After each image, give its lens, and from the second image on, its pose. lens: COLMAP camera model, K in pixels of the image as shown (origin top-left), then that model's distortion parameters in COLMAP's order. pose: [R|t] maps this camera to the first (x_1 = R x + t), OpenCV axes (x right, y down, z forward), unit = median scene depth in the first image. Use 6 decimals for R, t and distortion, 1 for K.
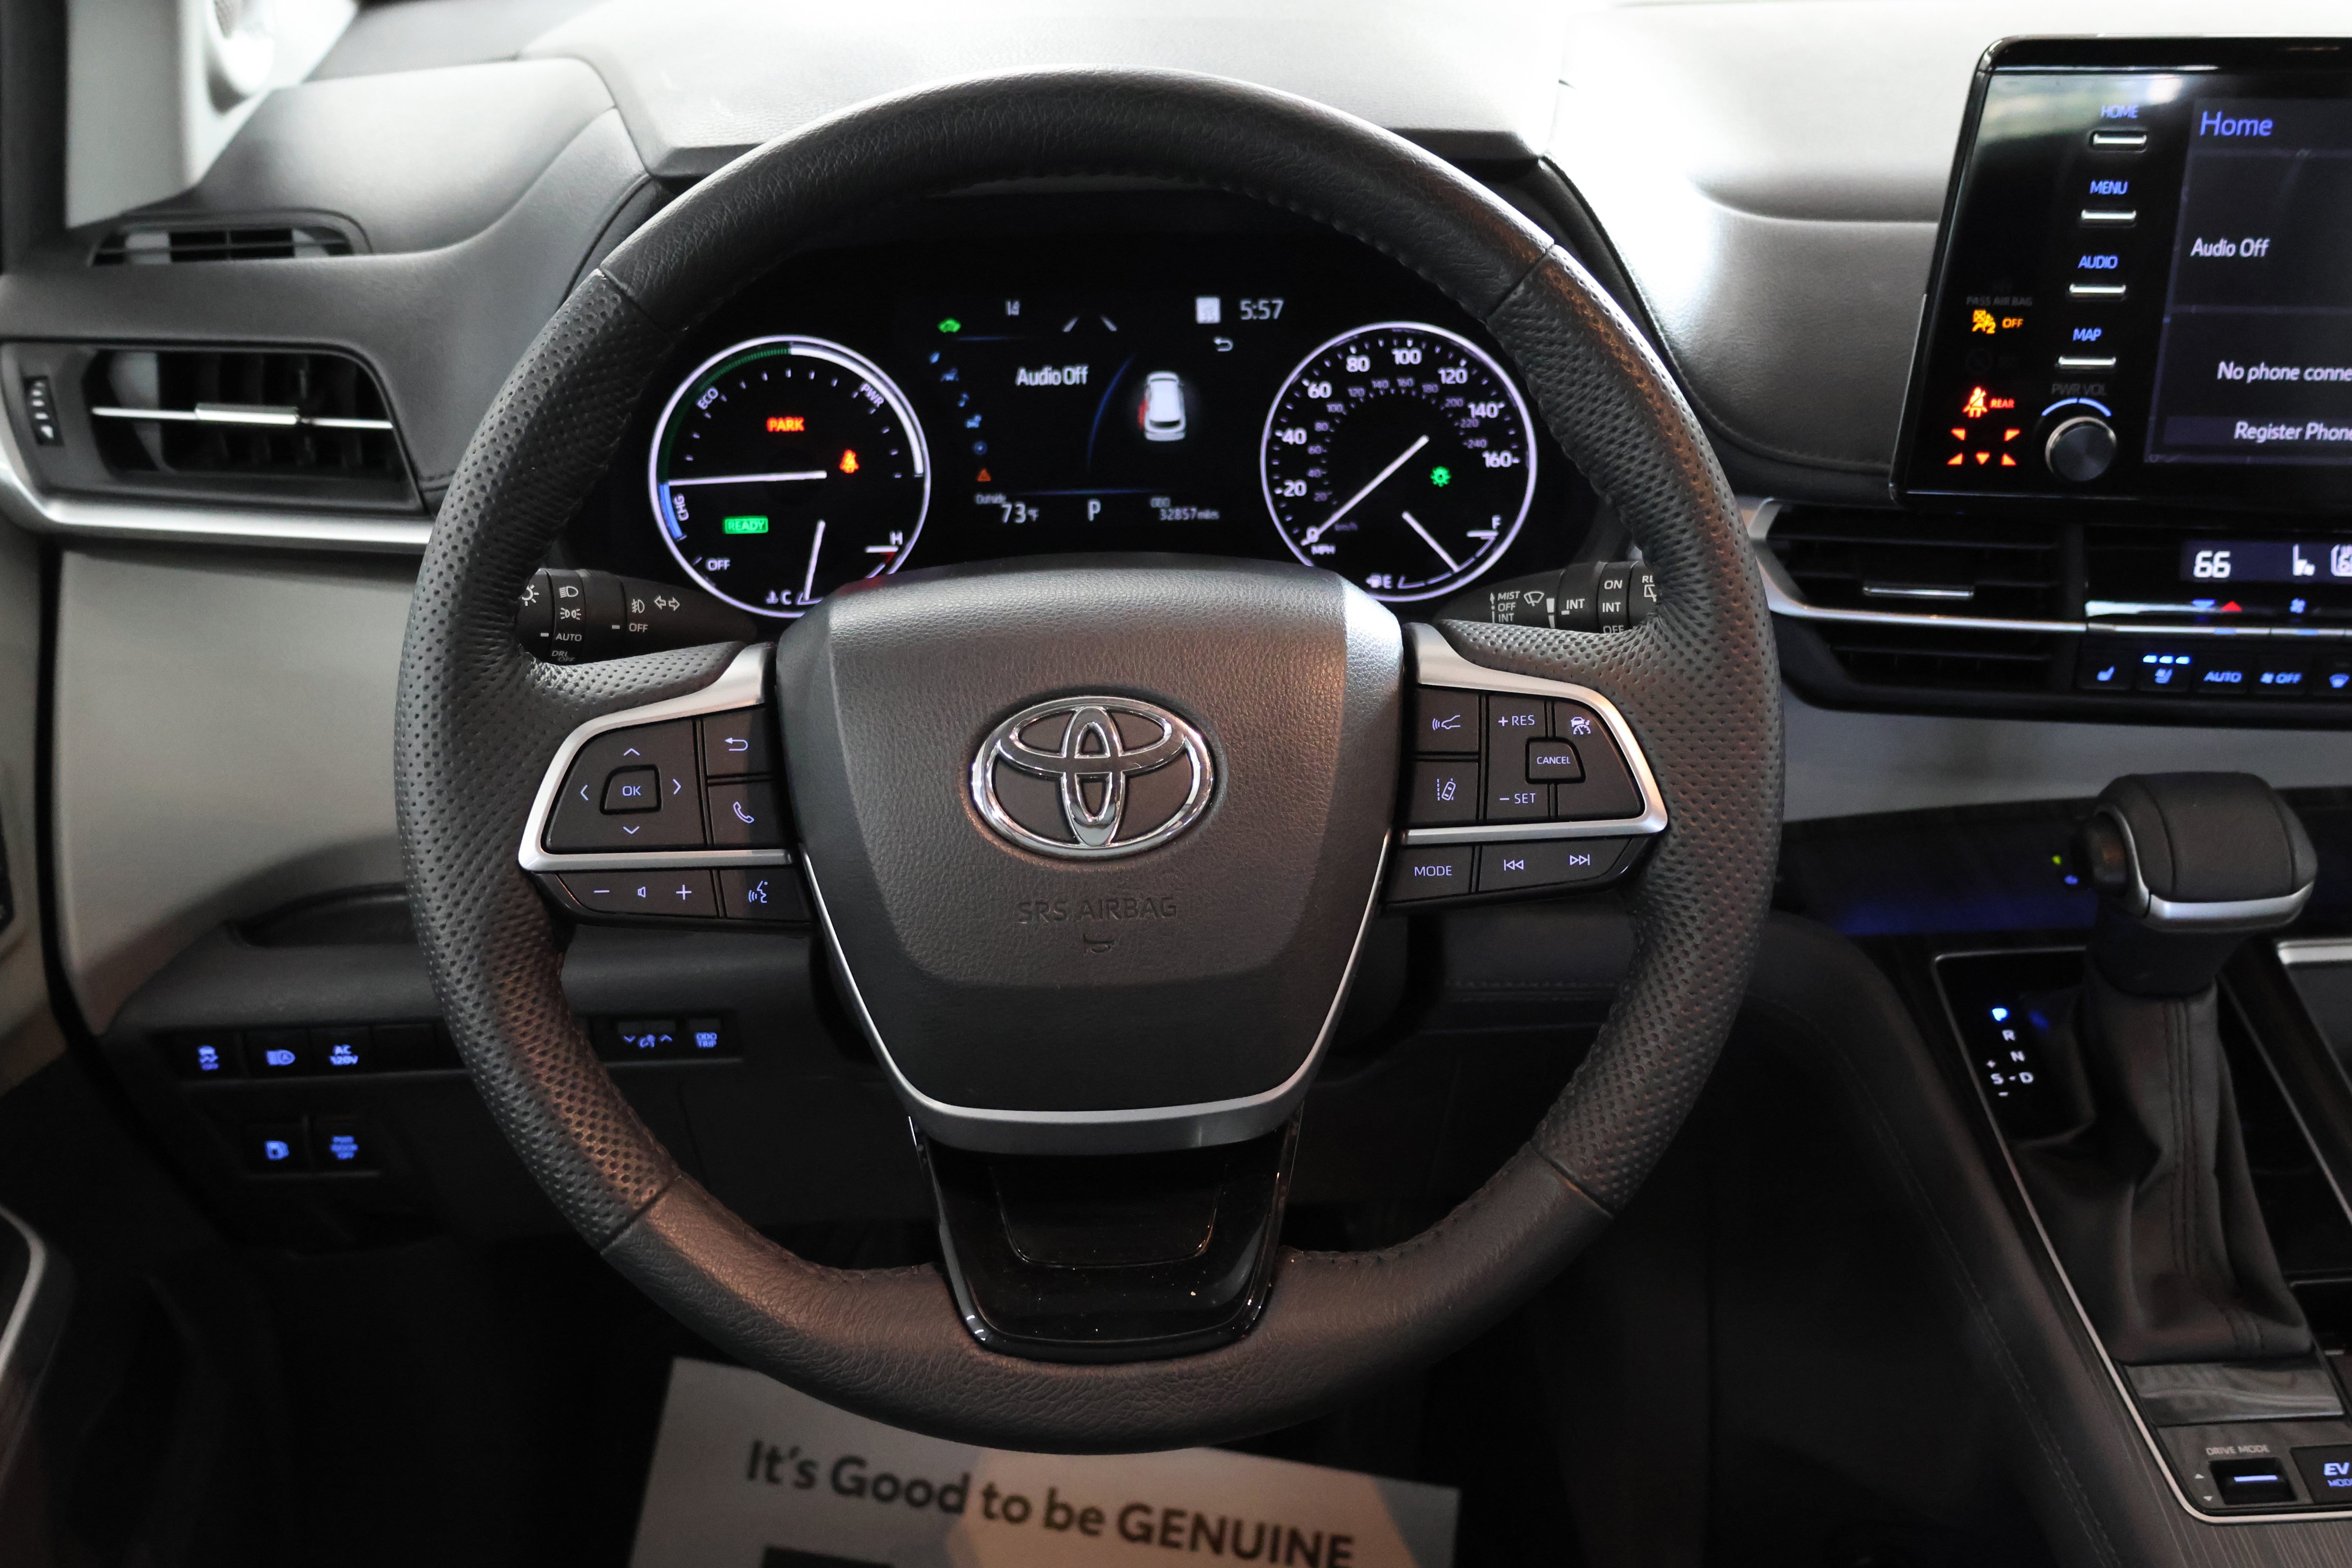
lens RADIAL K [[2553.2, 0, 1196.8], [0, 2553.2, 797.8], [0, 0, 1]] dist [-0.027012, 0.000000]
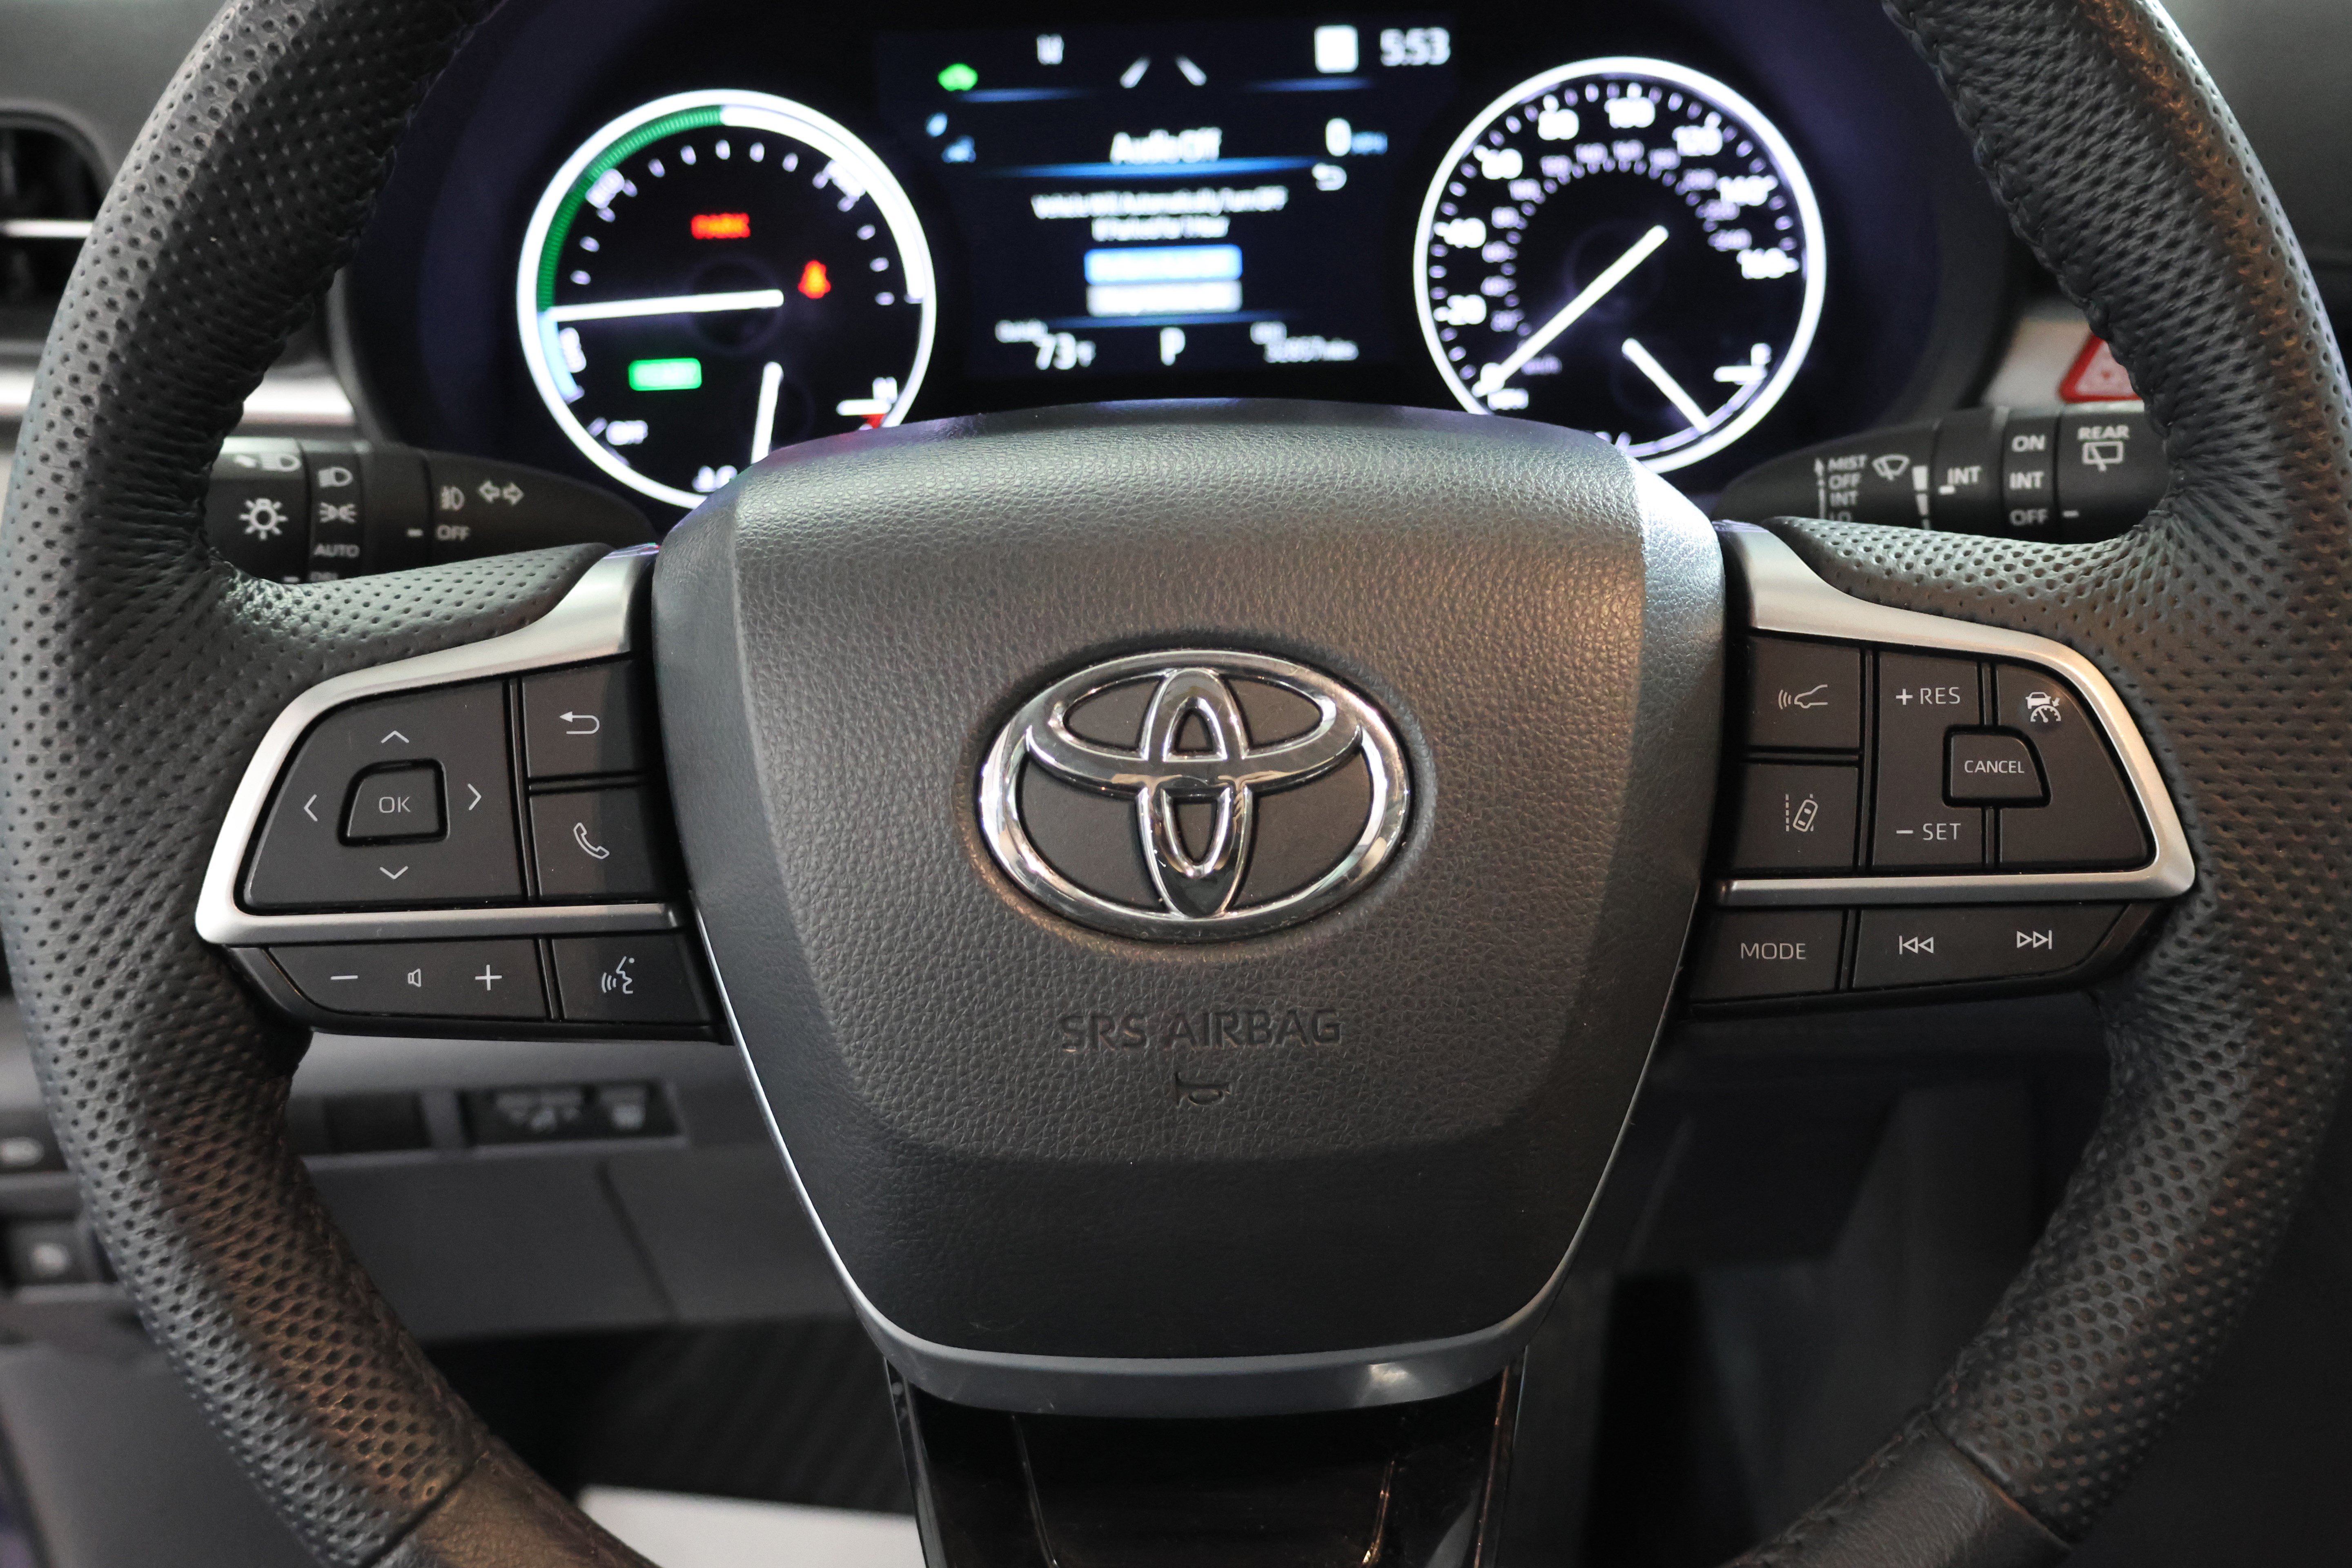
lens RADIAL K [[2553.2, 0, 1173.5], [0, 2553.2, 772.7], [0, 0, 1]] dist [-0.027012, 0.000000]
pose [[0.999526, -0.007045, -0.029968, -0.020254], [0.008427, 0.998894, 0.046248, -0.029902], [0.029609, -0.046478, 0.998480, 0.312035]]
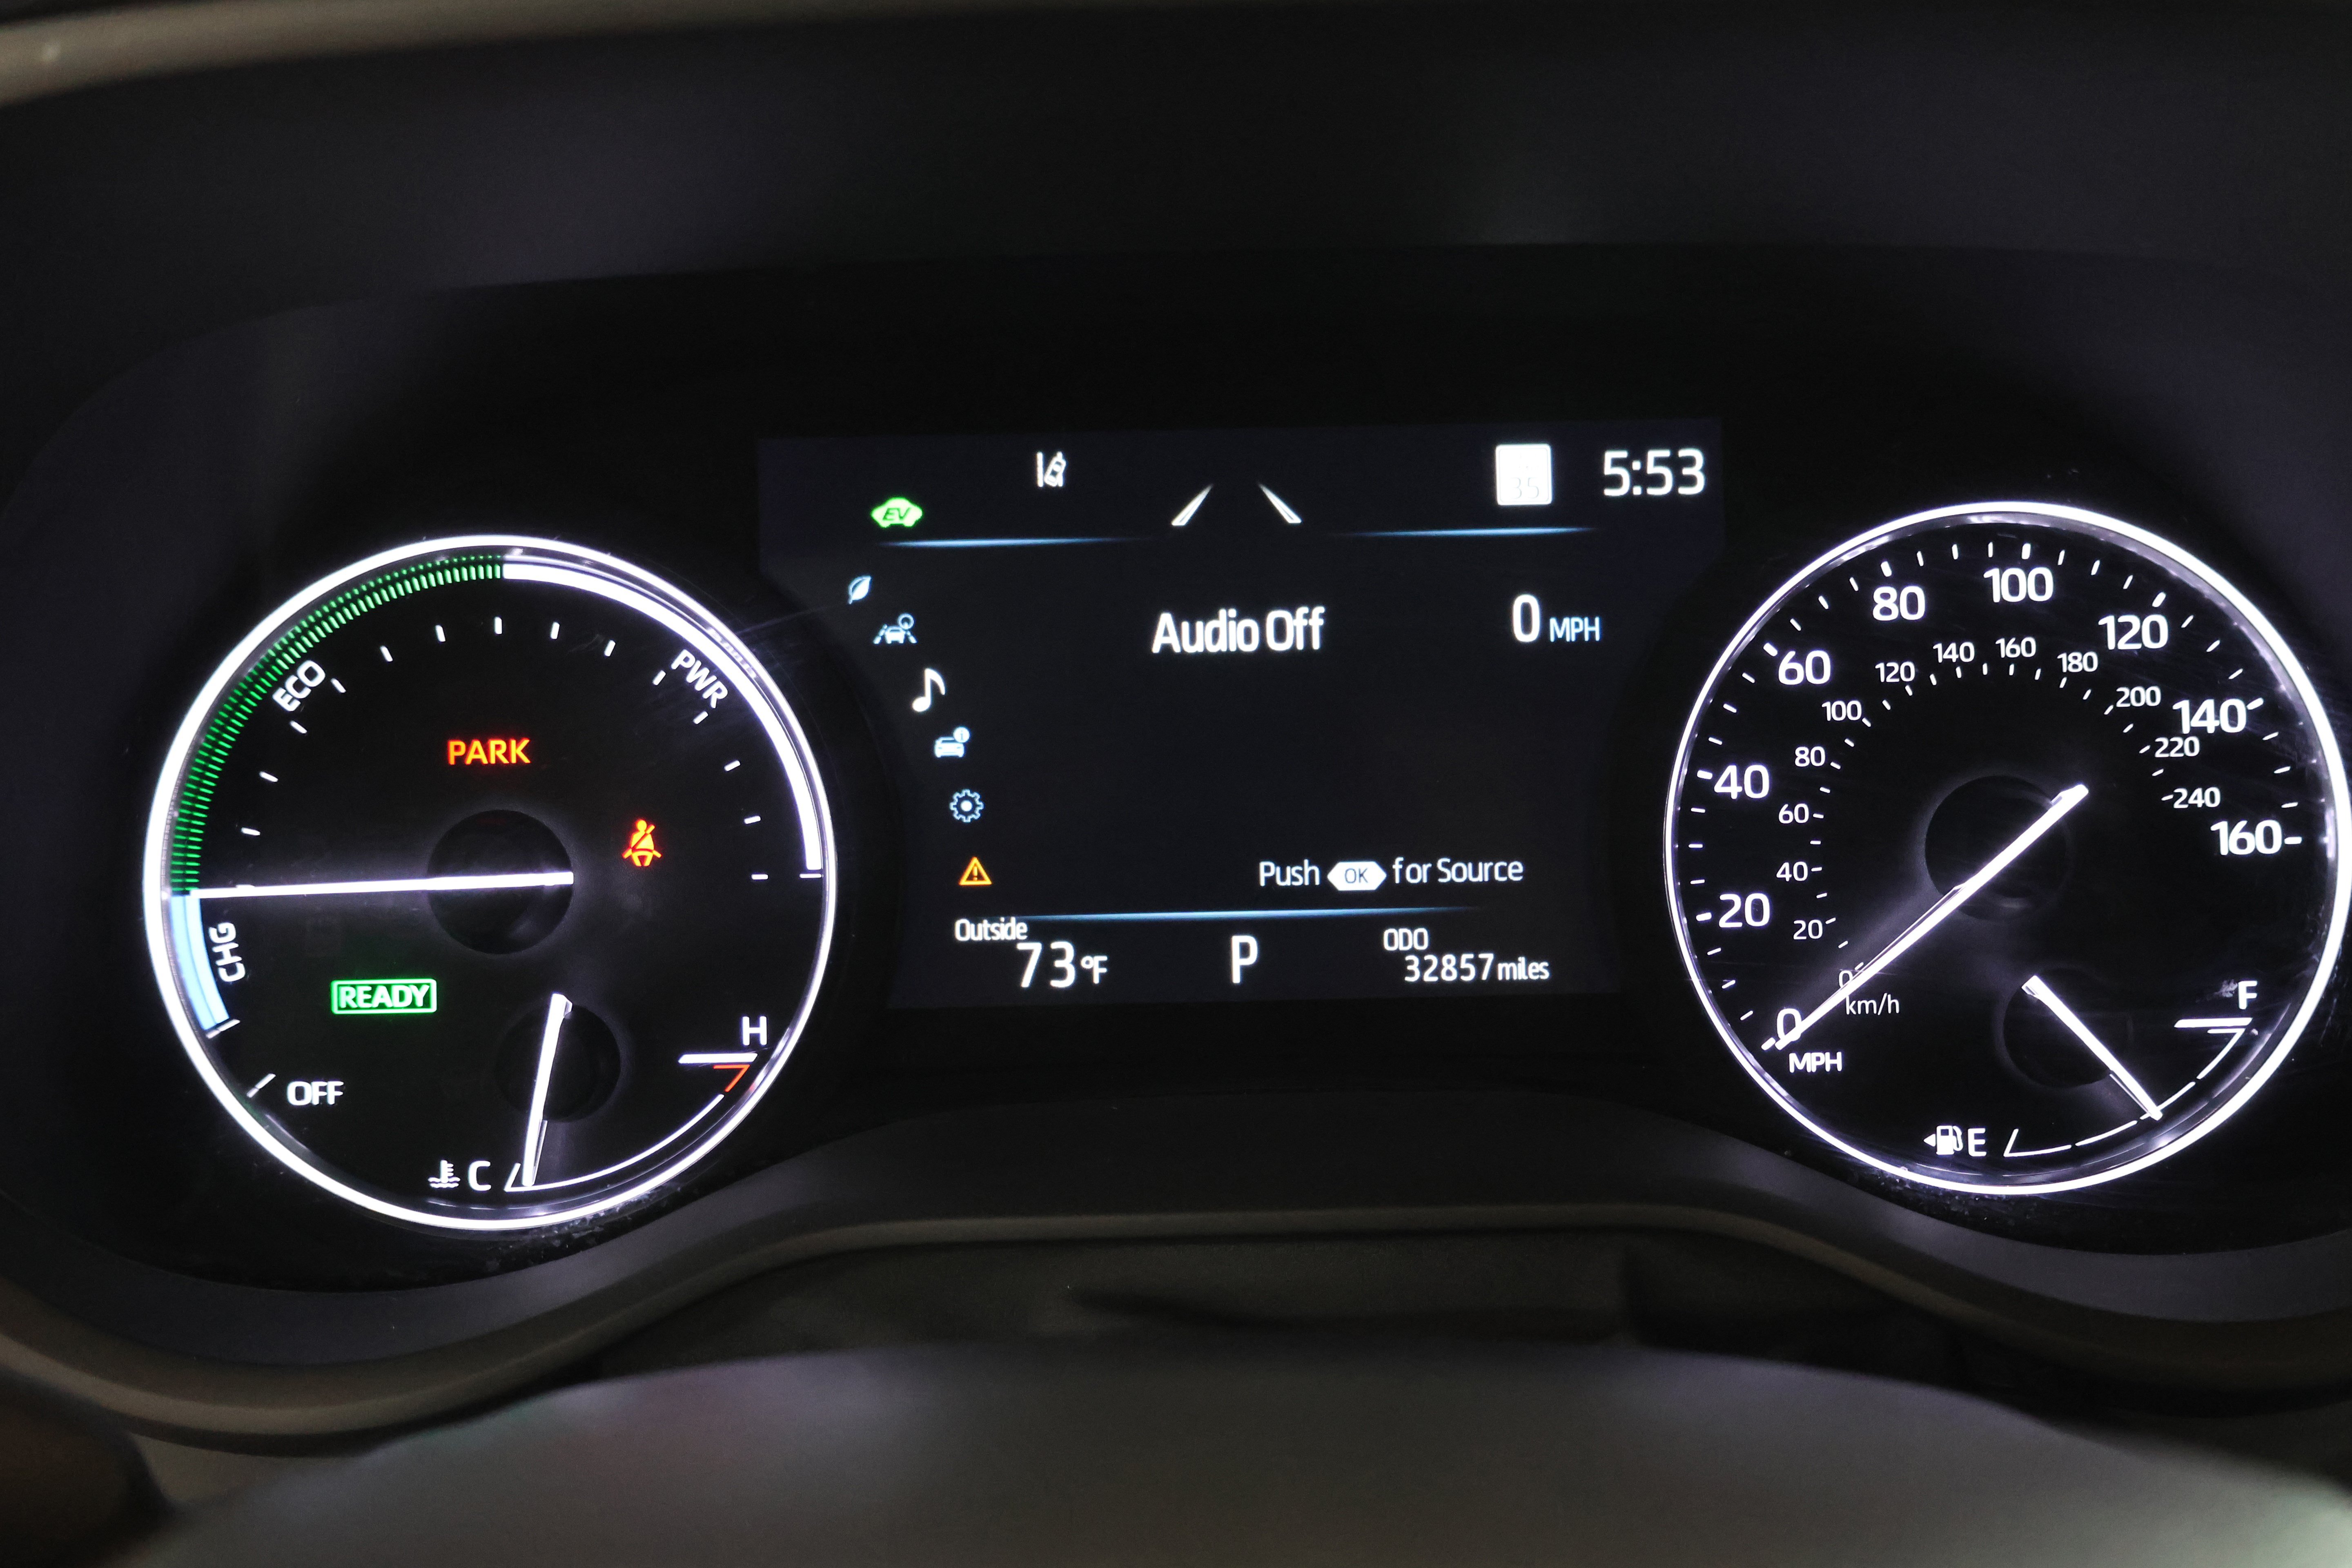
lens RADIAL K [[2553.2, 0, 1198.7], [0, 2553.2, 775.9], [0, 0, 1]] dist [-0.027012, 0.000000]
pose [[0.999092, 0.002622, -0.042533, -0.030579], [-0.007206, 0.994127, -0.107976, -0.098875], [0.042000, 0.108185, 0.993243, 0.599514]]
